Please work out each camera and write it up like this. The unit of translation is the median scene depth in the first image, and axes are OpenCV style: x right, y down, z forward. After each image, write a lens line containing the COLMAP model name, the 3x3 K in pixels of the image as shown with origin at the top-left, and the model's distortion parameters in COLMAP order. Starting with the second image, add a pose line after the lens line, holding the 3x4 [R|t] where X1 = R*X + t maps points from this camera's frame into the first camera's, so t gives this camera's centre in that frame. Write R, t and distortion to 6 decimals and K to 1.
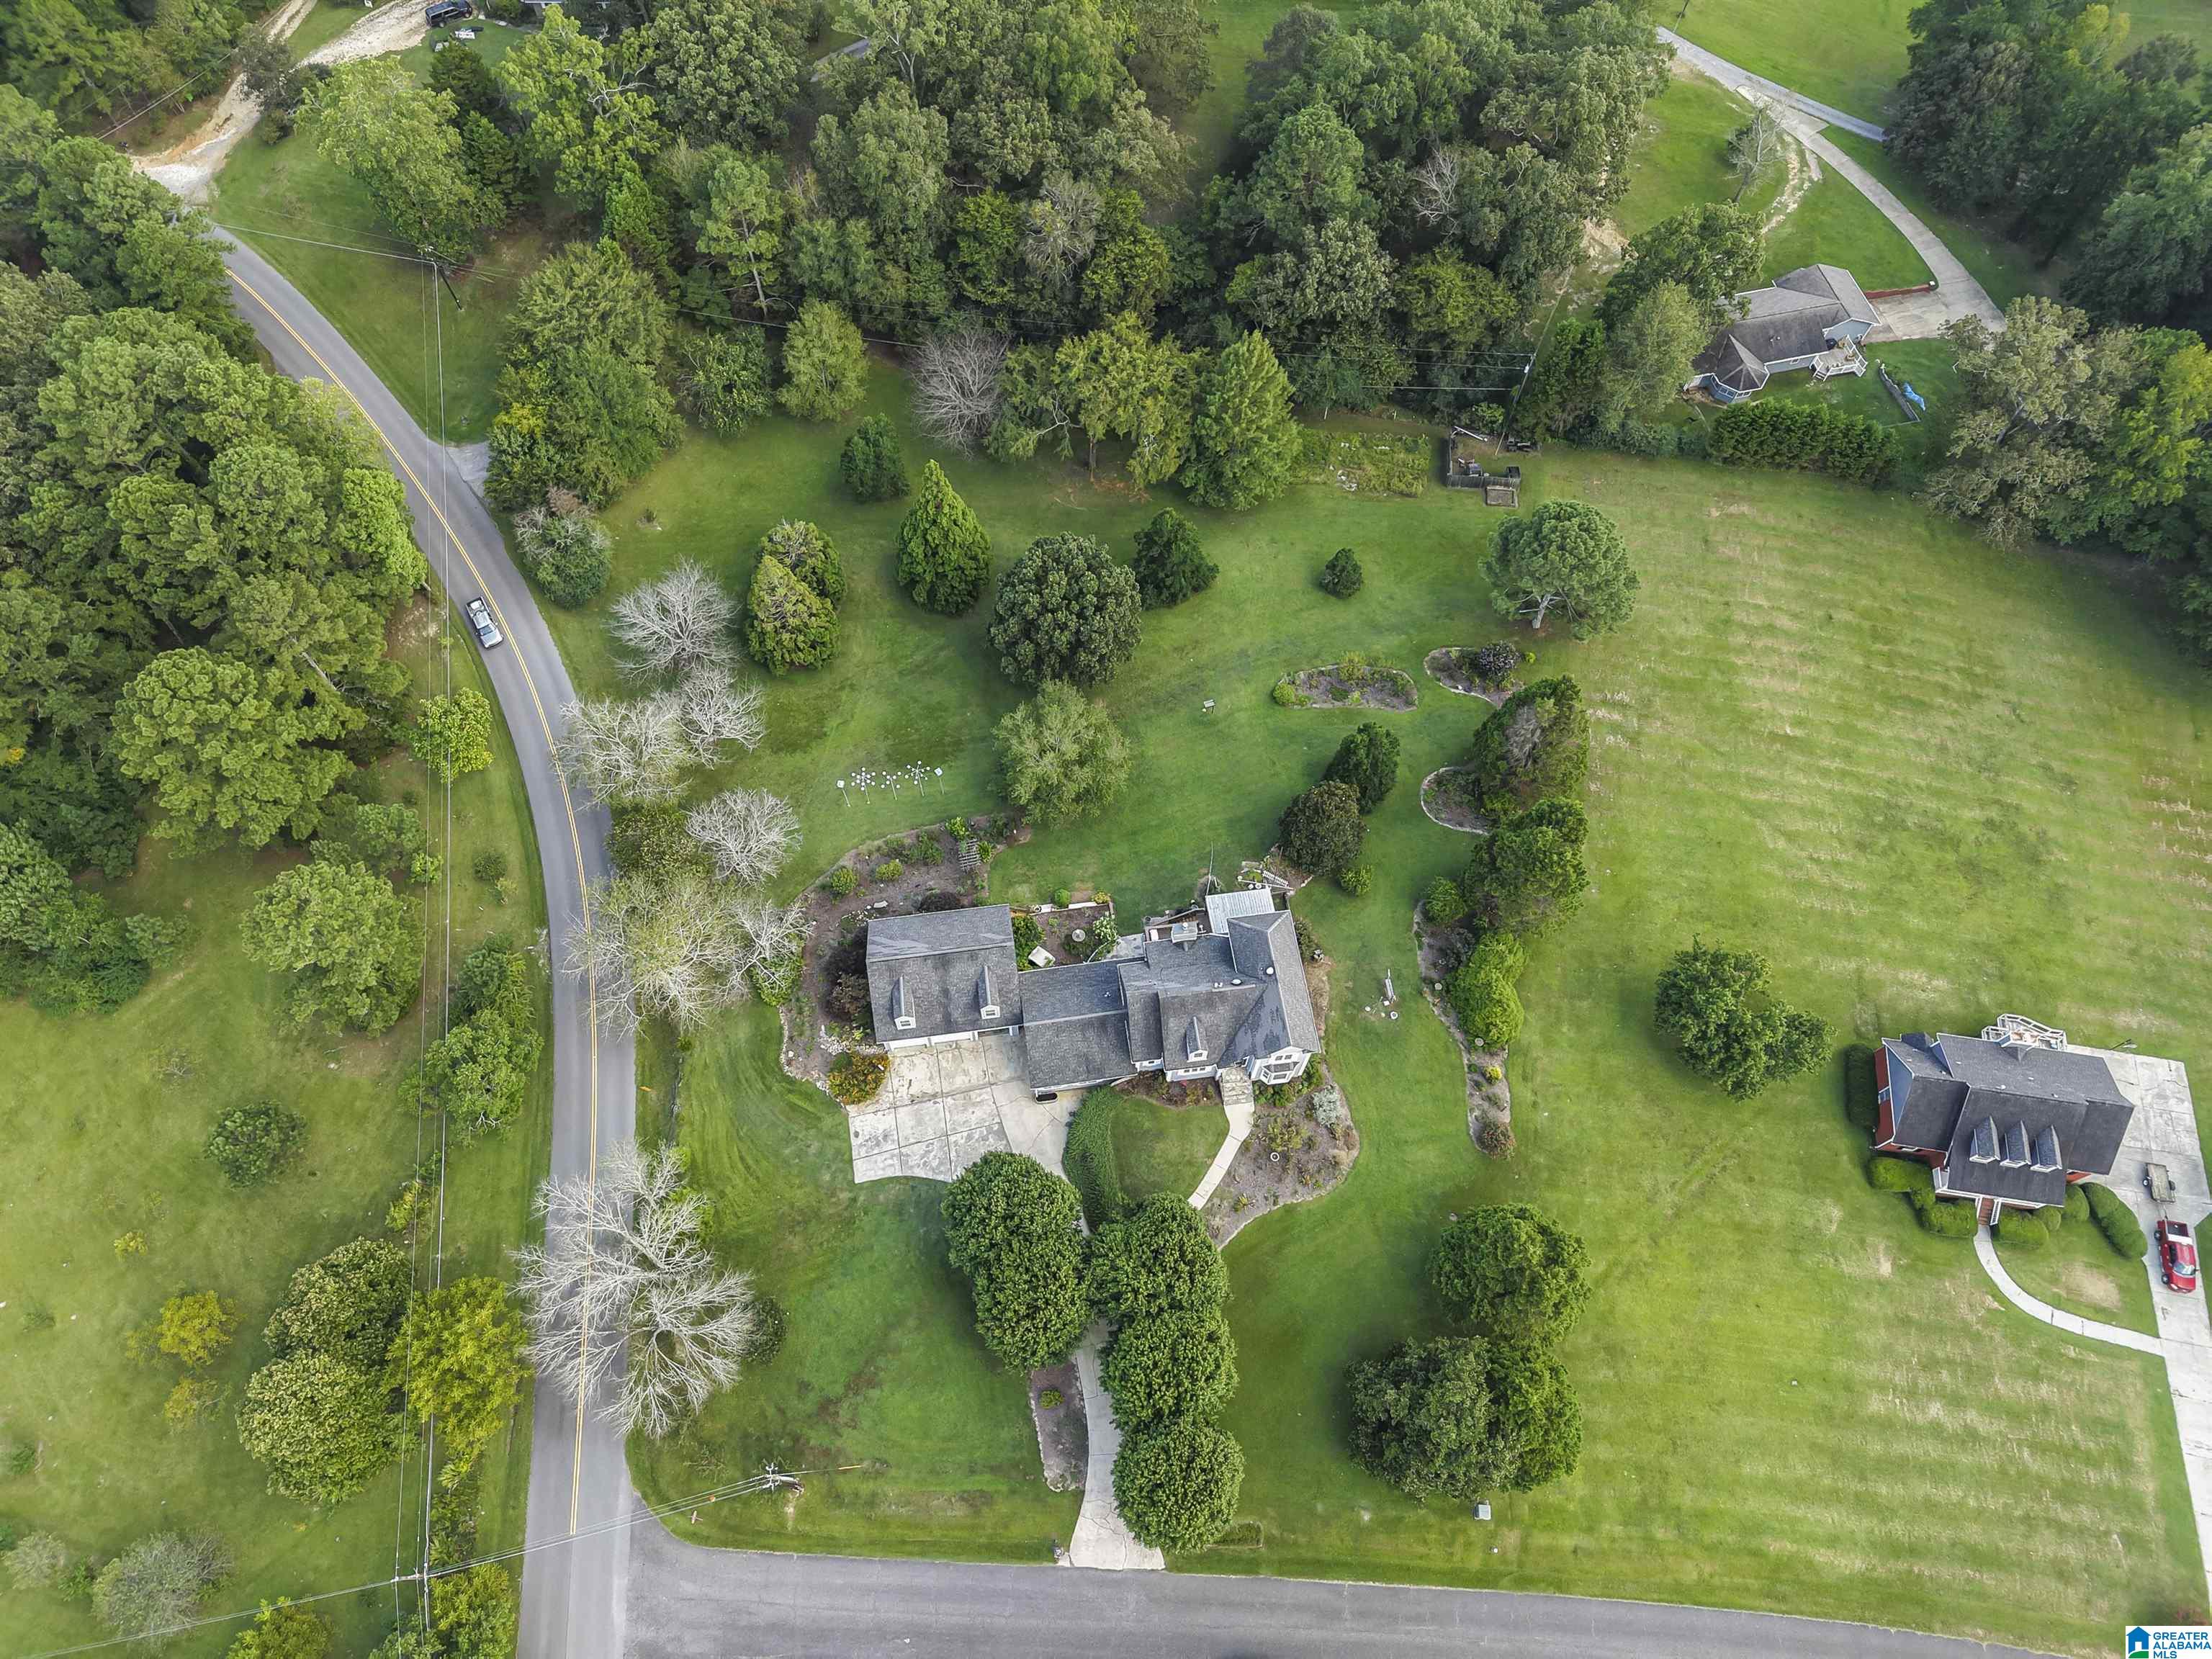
lens RADIAL K [[1515.3, 0, 1102.3], [0, 1515.3, 829.6], [0, 0, 1]] dist [0.021475, -0.000367]
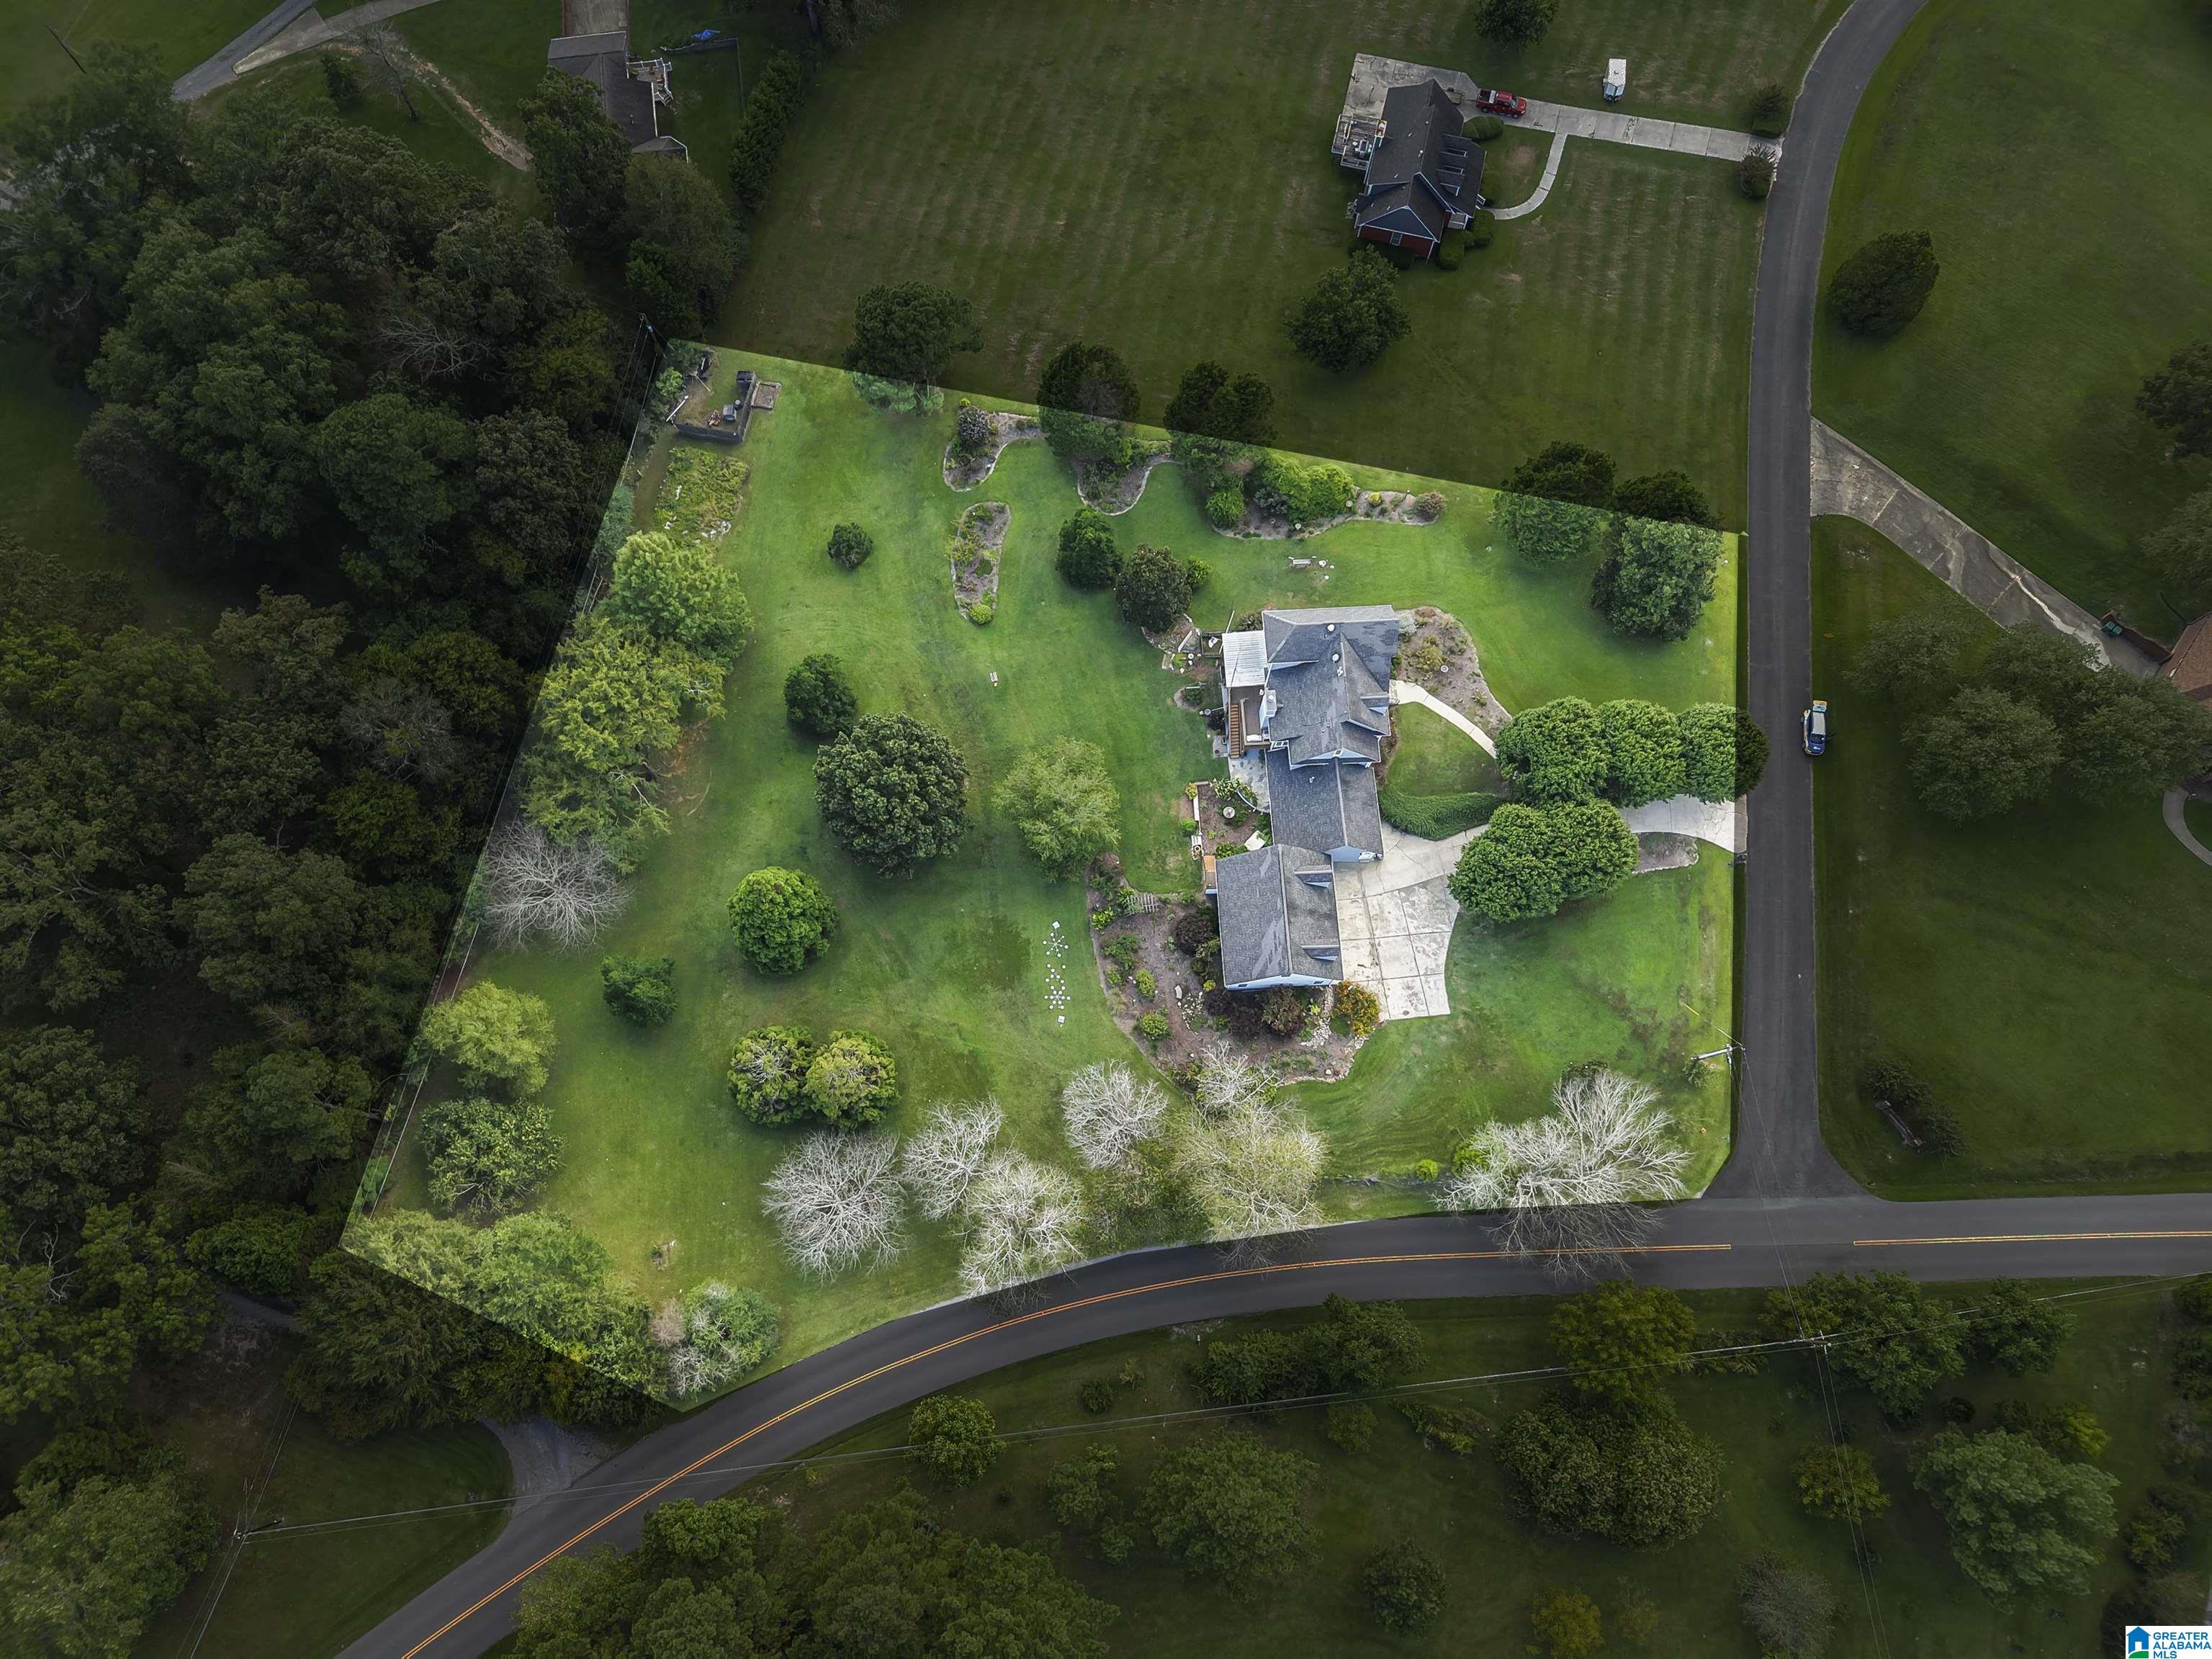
lens RADIAL K [[1515.3, 0, 1102.5], [0, 1515.3, 828.1], [0, 0, 1]] dist [0.021475, -0.000367]
pose [[0.082368, -0.955443, 0.283449, -0.359951], [0.880439, 0.203023, 0.428496, -0.499563], [-0.466951, 0.214265, 0.857932, 0.098988]]
